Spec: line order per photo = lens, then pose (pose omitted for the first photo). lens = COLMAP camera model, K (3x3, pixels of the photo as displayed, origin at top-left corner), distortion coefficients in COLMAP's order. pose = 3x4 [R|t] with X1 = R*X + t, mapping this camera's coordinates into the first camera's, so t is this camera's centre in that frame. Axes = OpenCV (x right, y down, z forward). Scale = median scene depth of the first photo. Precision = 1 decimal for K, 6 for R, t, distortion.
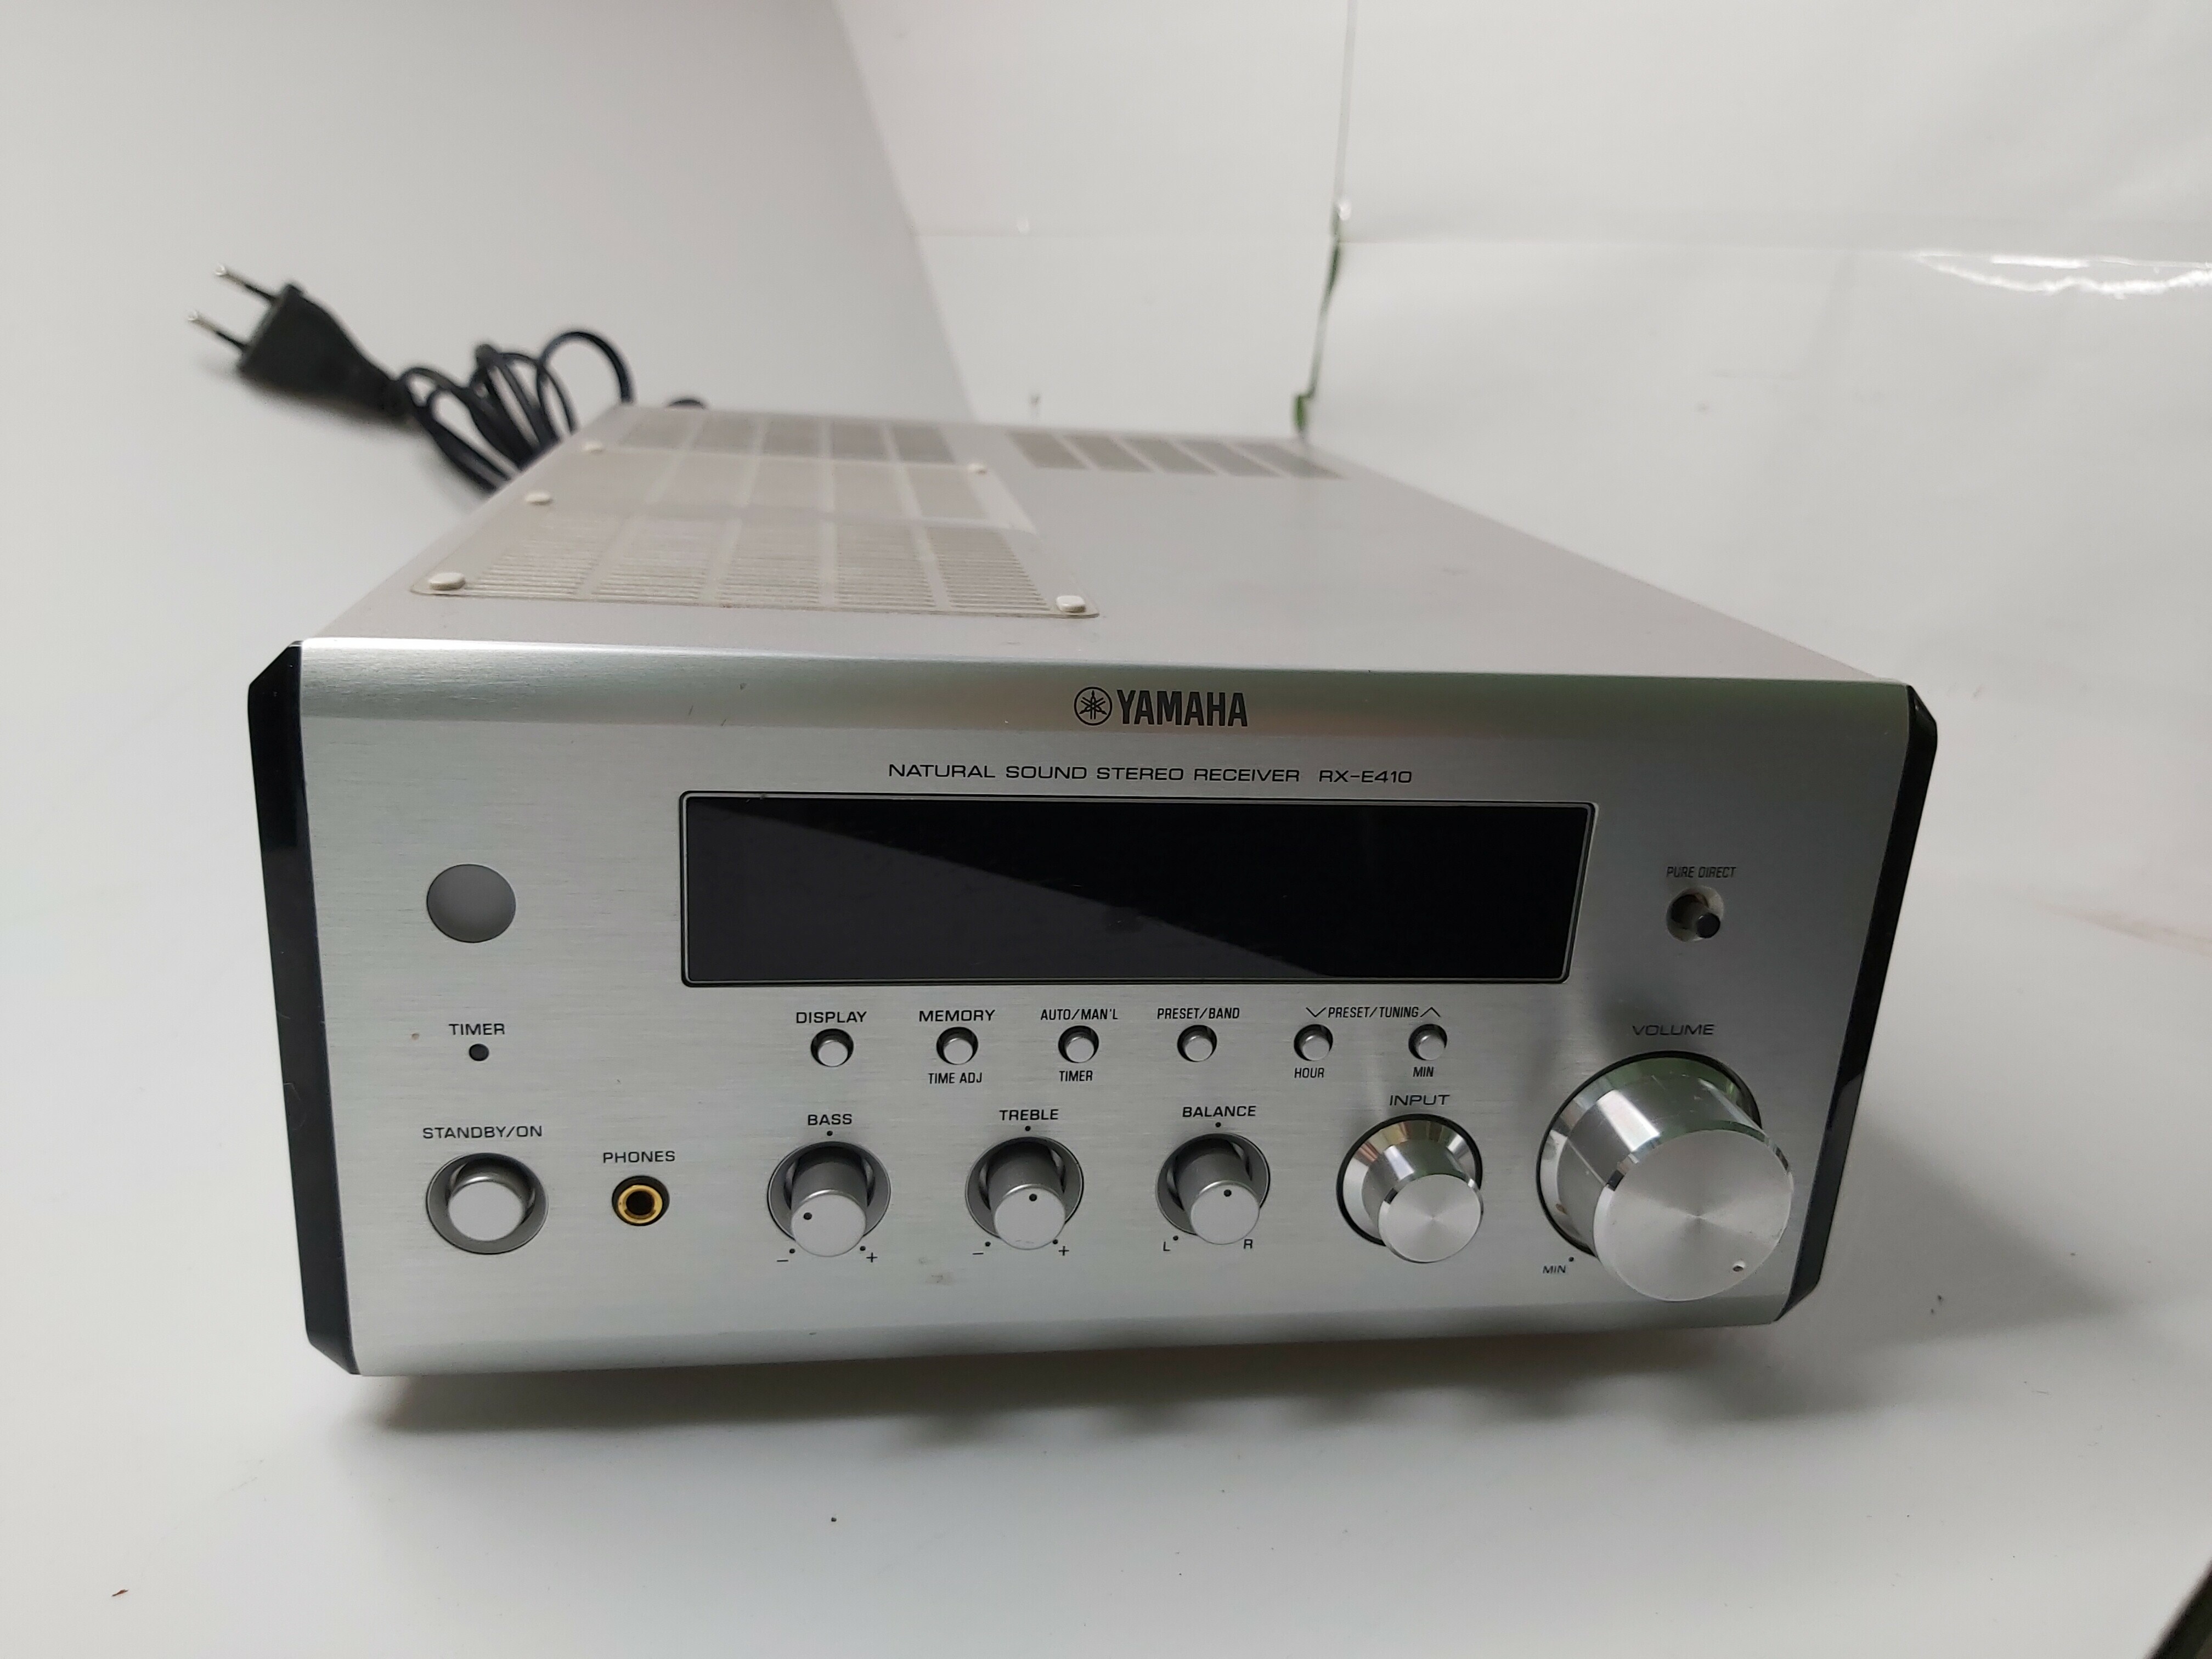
lens RADIAL K [[1793.8, 0, 1106.0], [0, 1793.8, 829.5], [0, 0, 1]] dist [0.196089, -0.416785]
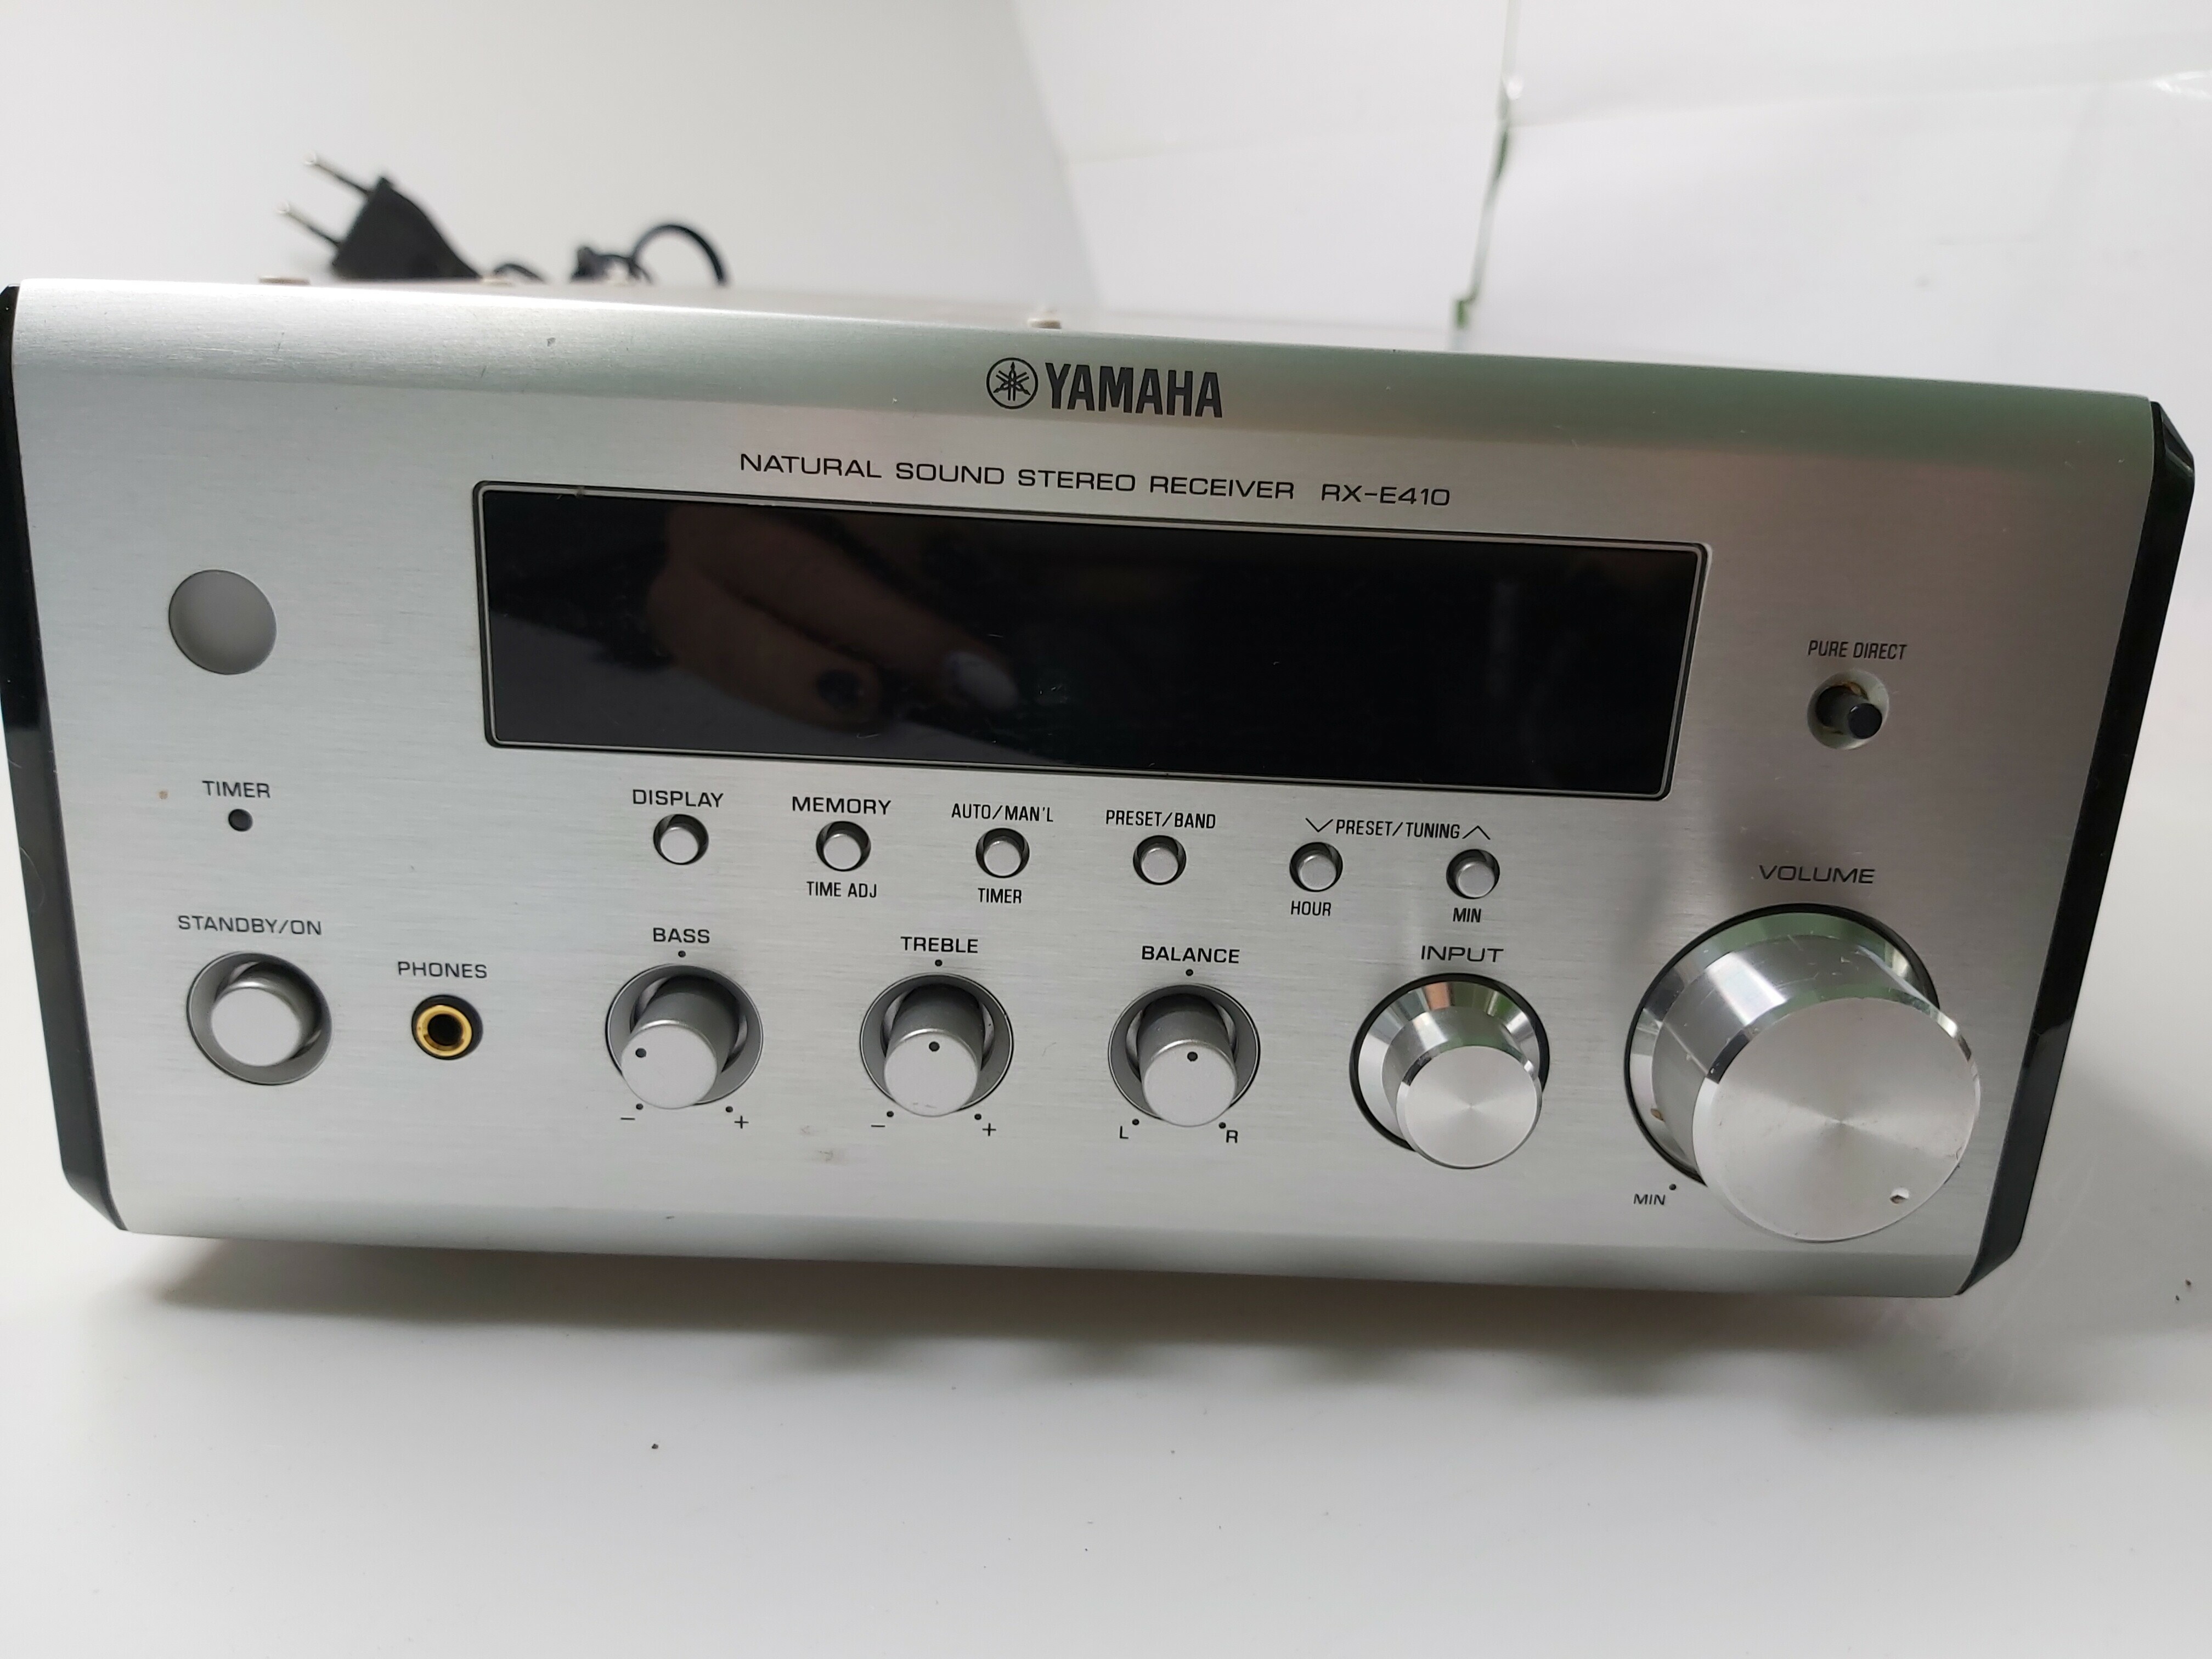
lens RADIAL K [[1800.1, 0, 1094.3], [0, 1800.1, 829.5], [0, 0, 1]] dist [0.130925, -0.250753]
pose [[0.991946, 0.029421, -0.123196, 0.115936], [-0.032742, 0.999151, -0.025019, 0.125035], [0.122355, 0.028852, 0.992067, 0.238637]]
